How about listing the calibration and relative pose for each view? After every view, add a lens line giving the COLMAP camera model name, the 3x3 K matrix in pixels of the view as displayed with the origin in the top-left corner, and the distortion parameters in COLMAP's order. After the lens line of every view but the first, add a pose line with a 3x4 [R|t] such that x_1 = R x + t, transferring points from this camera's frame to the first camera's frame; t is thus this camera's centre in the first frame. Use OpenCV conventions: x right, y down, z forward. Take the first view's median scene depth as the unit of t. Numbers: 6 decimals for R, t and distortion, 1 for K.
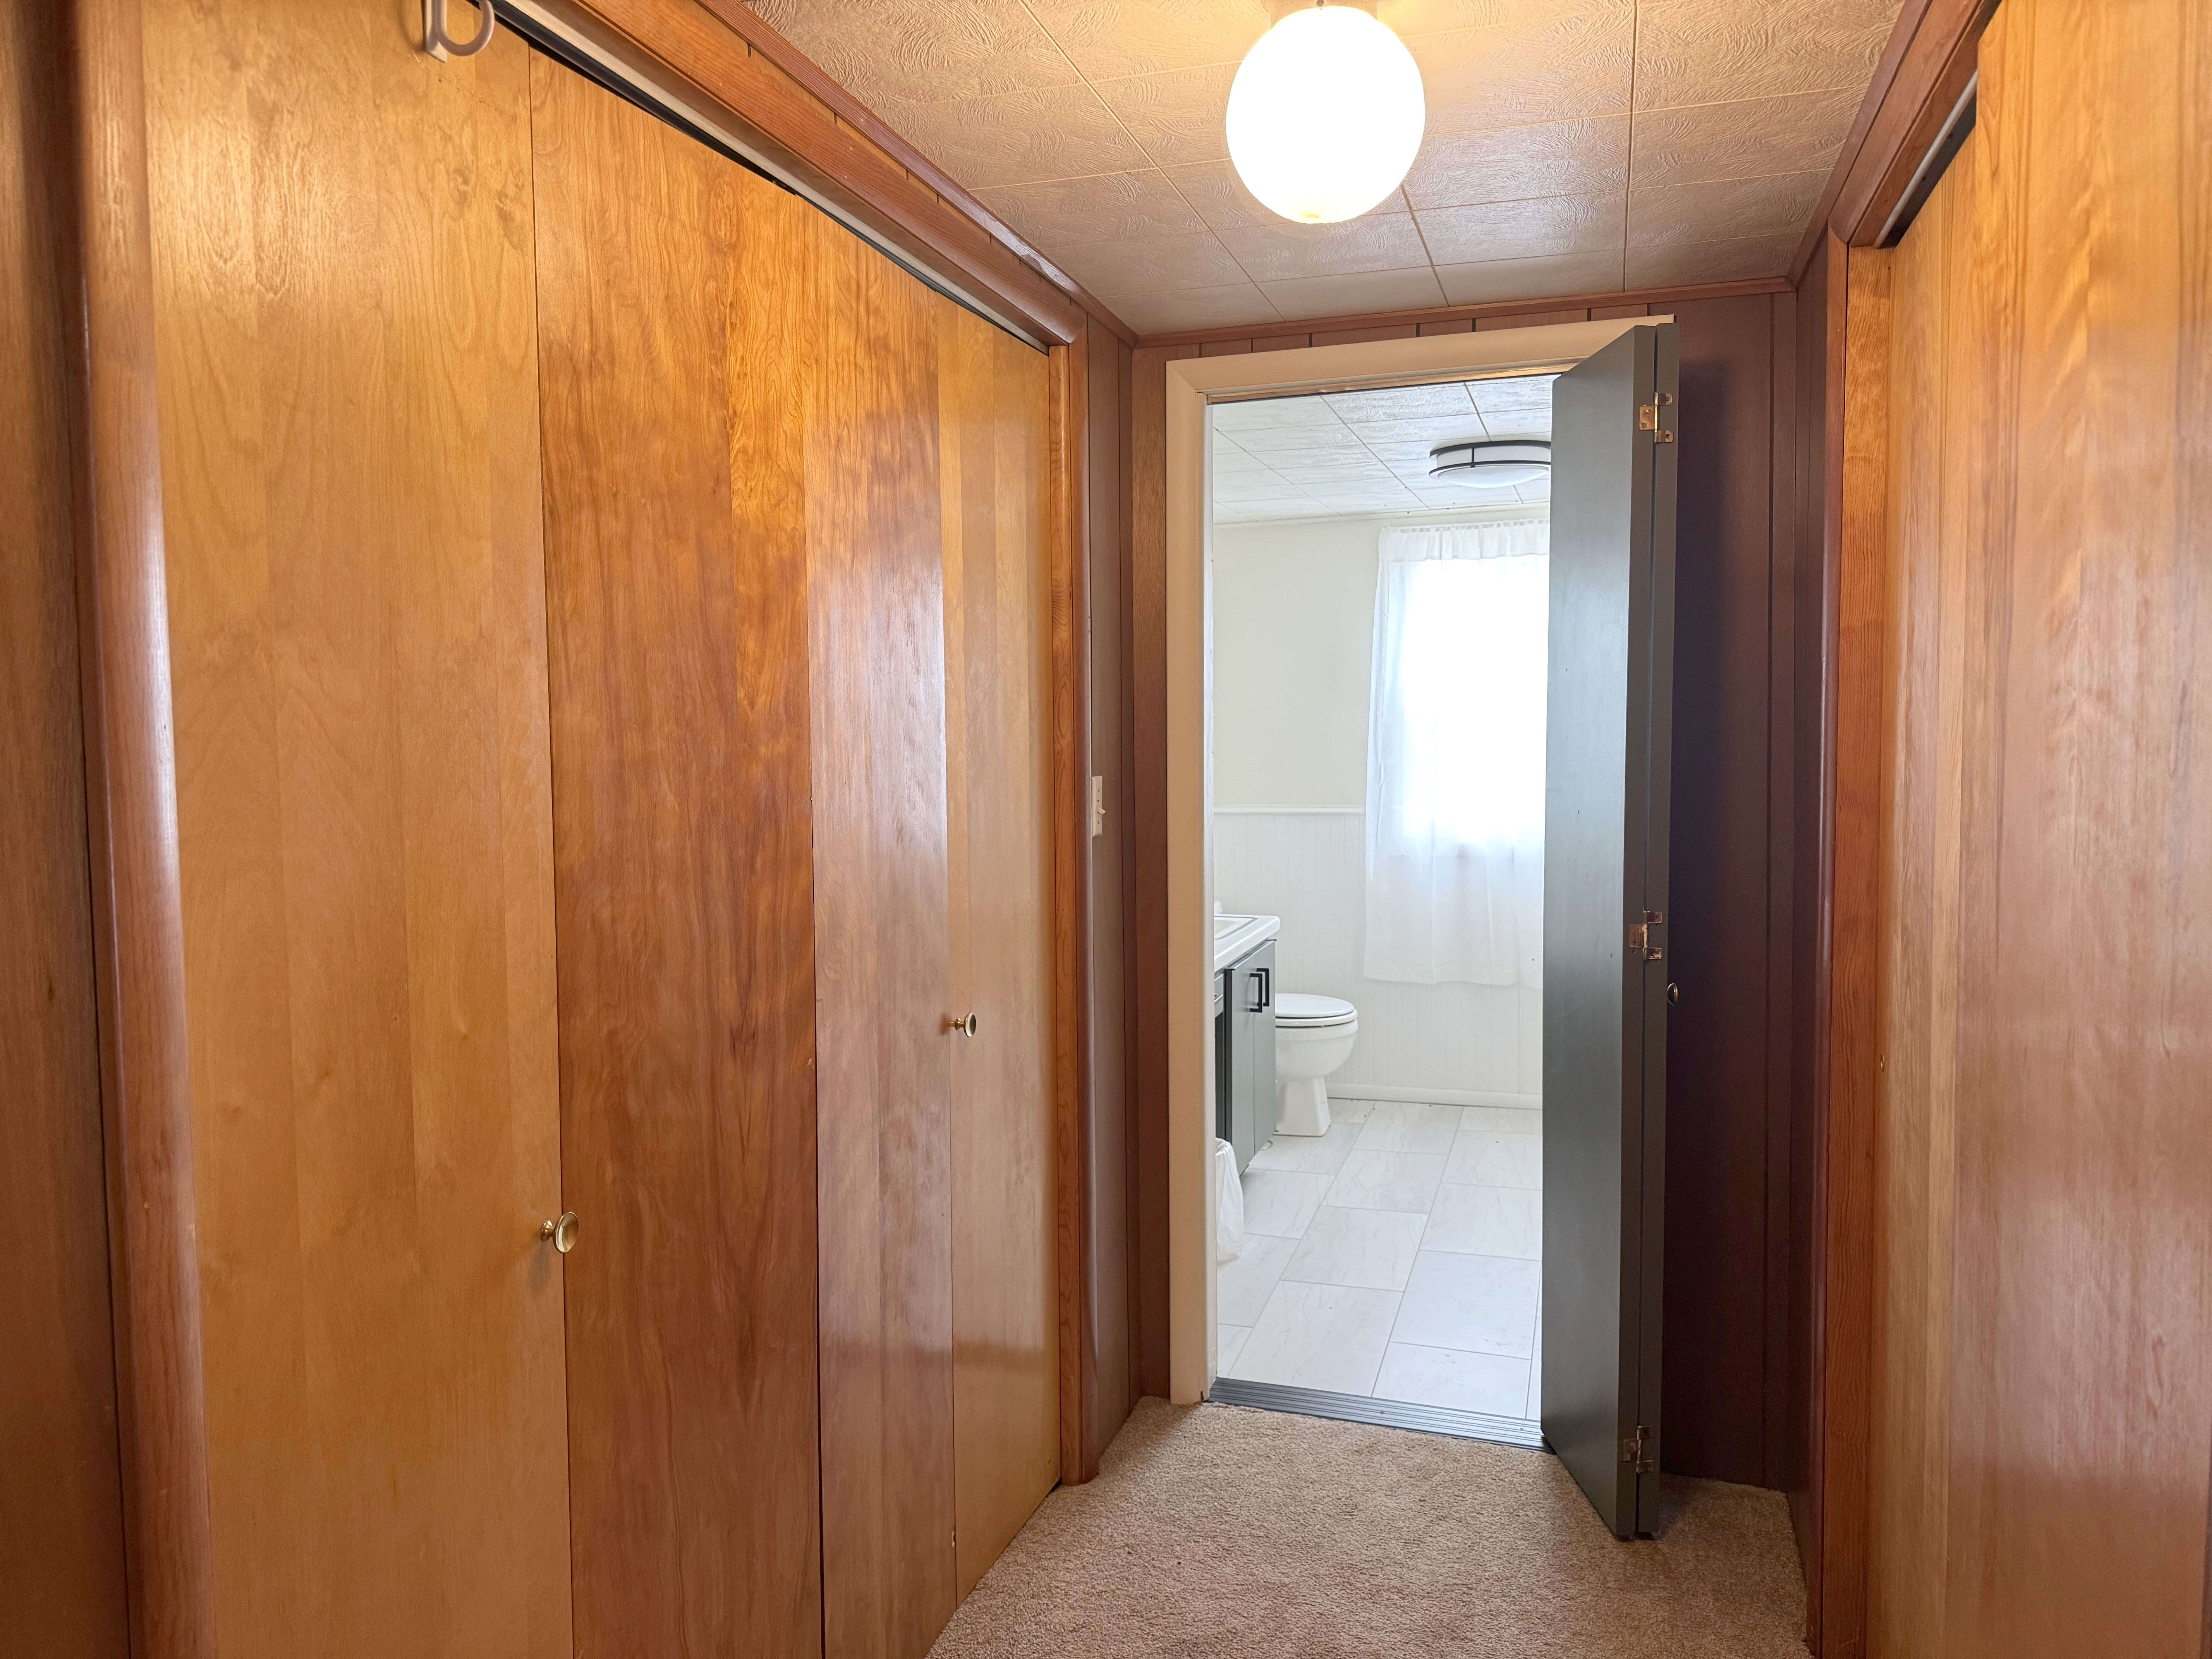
lens RADIAL K [[1577.2, 0, 1106.0], [0, 1577.2, 829.5], [0, 0, 1]] dist [0.049142, -0.049234]
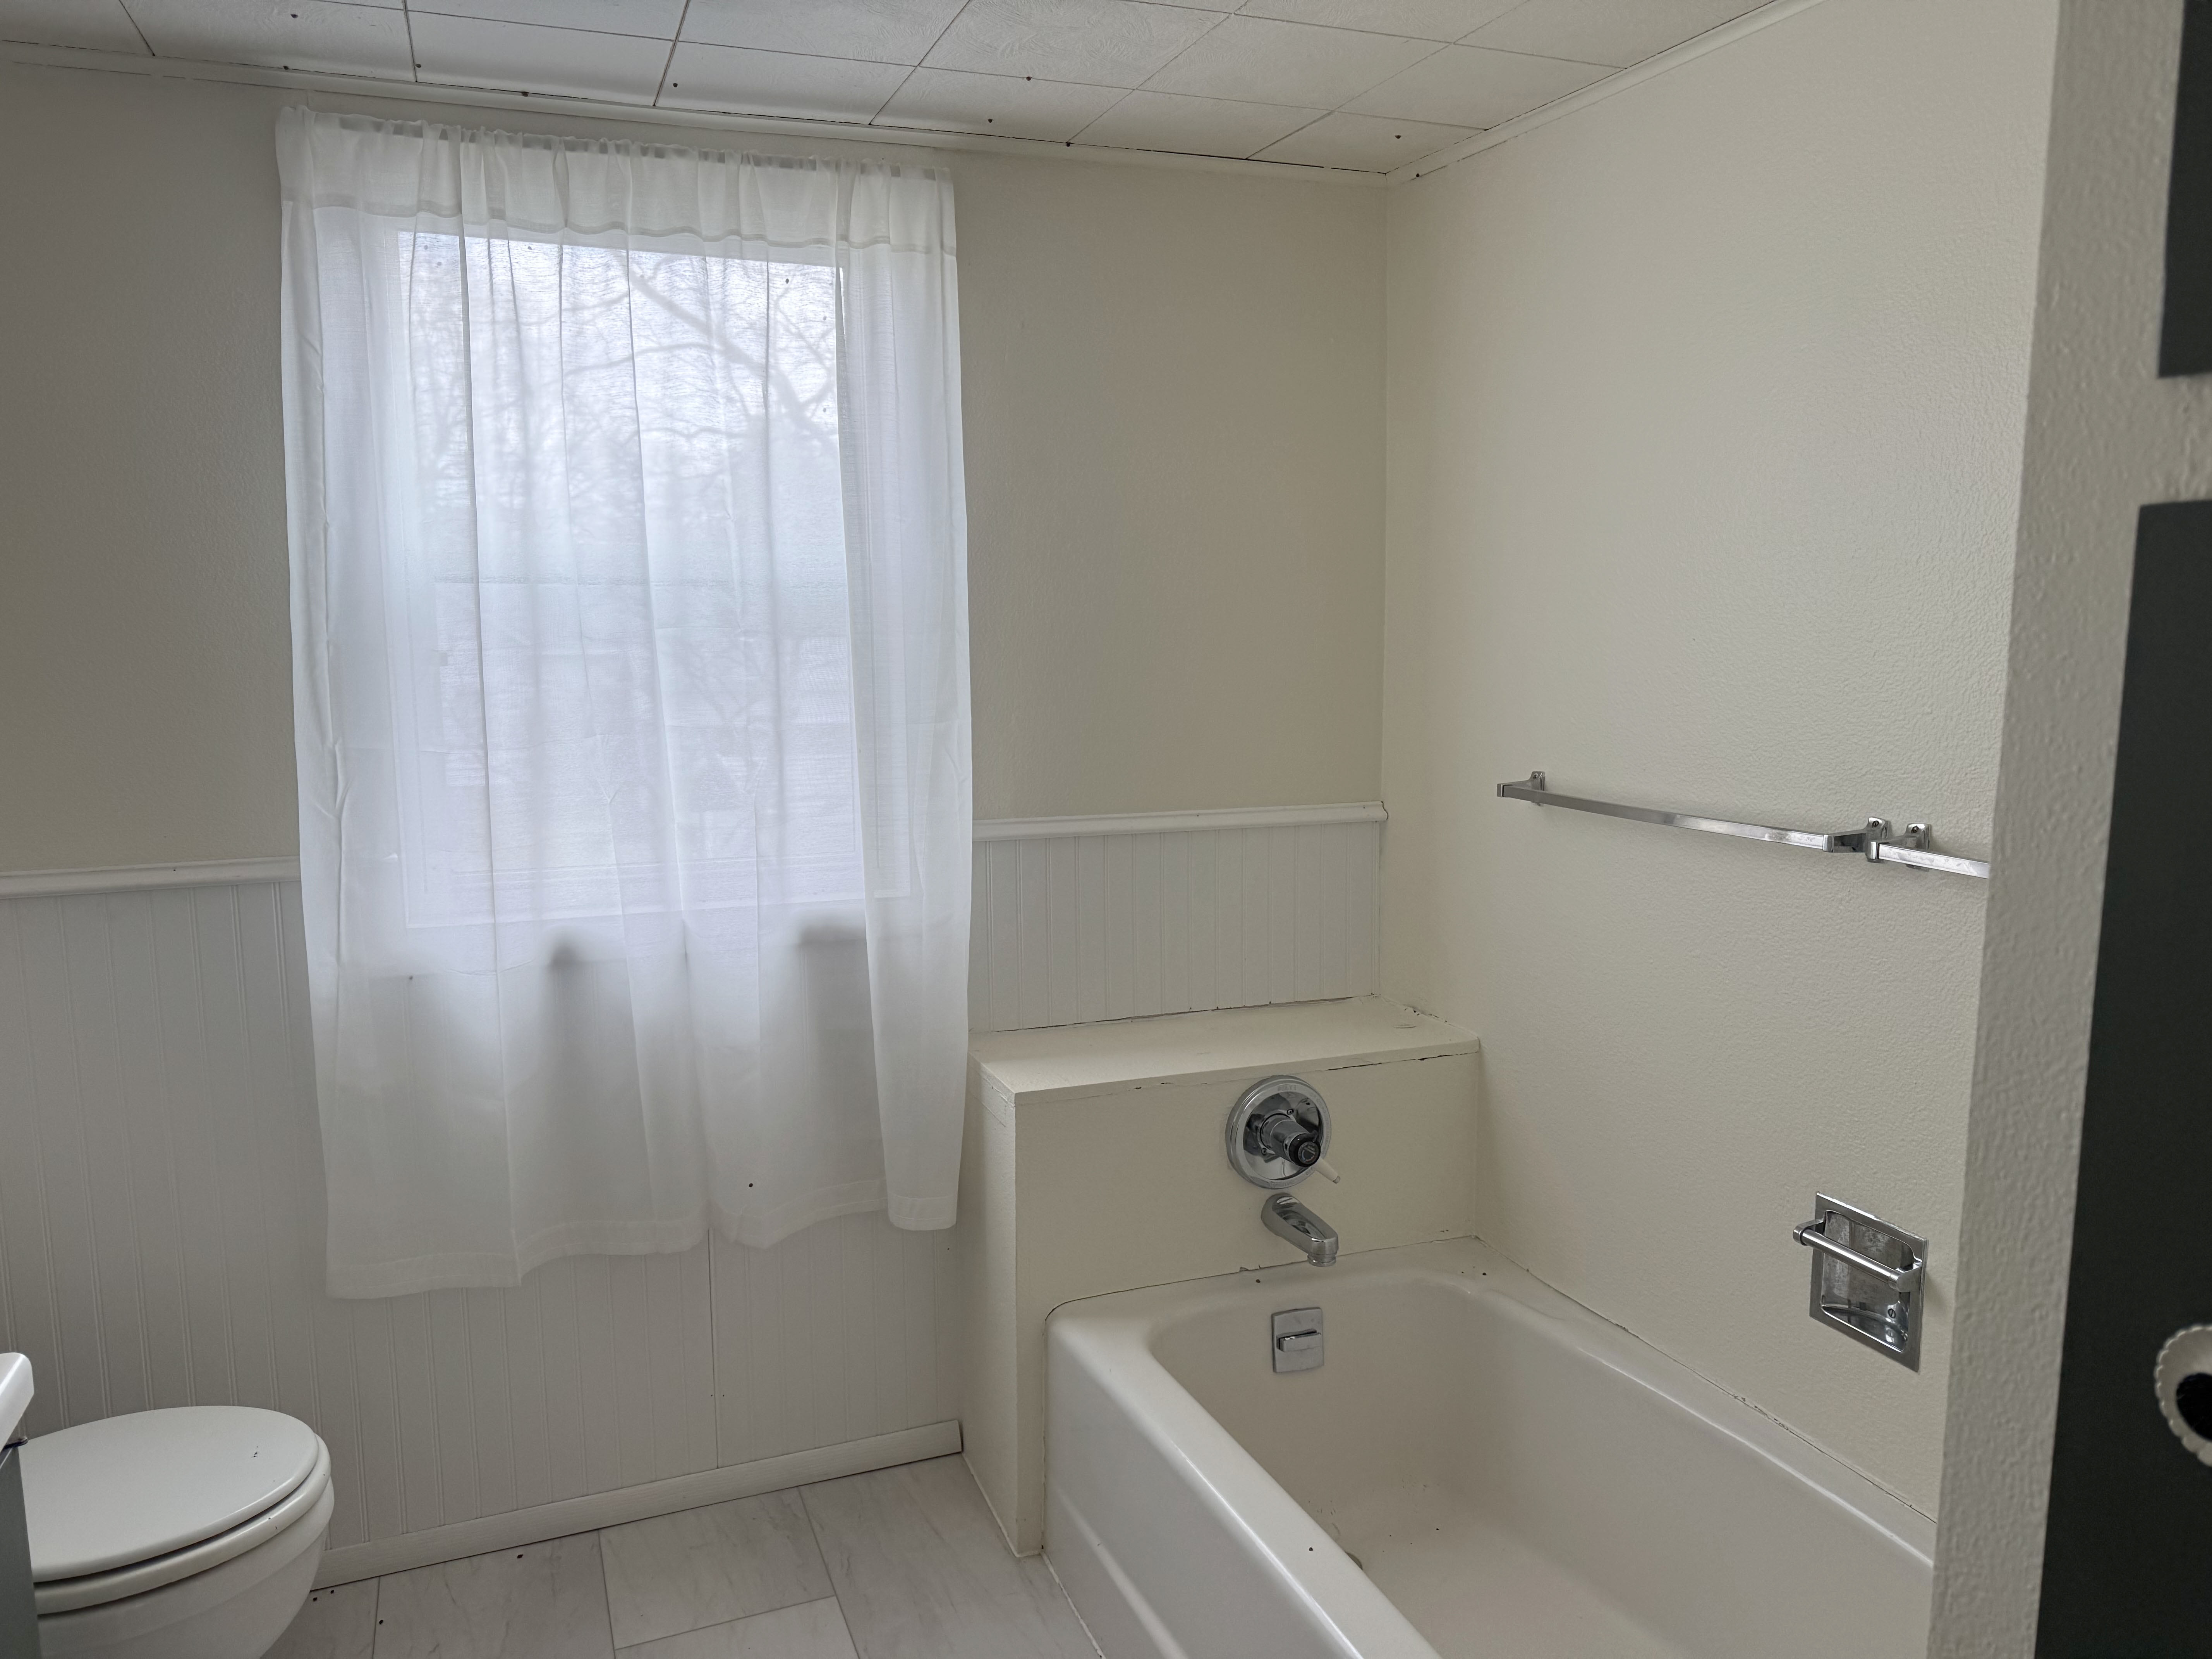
lens RADIAL K [[1577.2, 0, 1106.0], [0, 1577.2, 829.5], [0, 0, 1]] dist [0.049142, -0.049234]
pose [[0.779121, -0.079939, 0.621756, 0.079203], [0.036200, 0.995918, 0.082683, -0.047152], [-0.625828, -0.041913, 0.778834, 0.587095]]
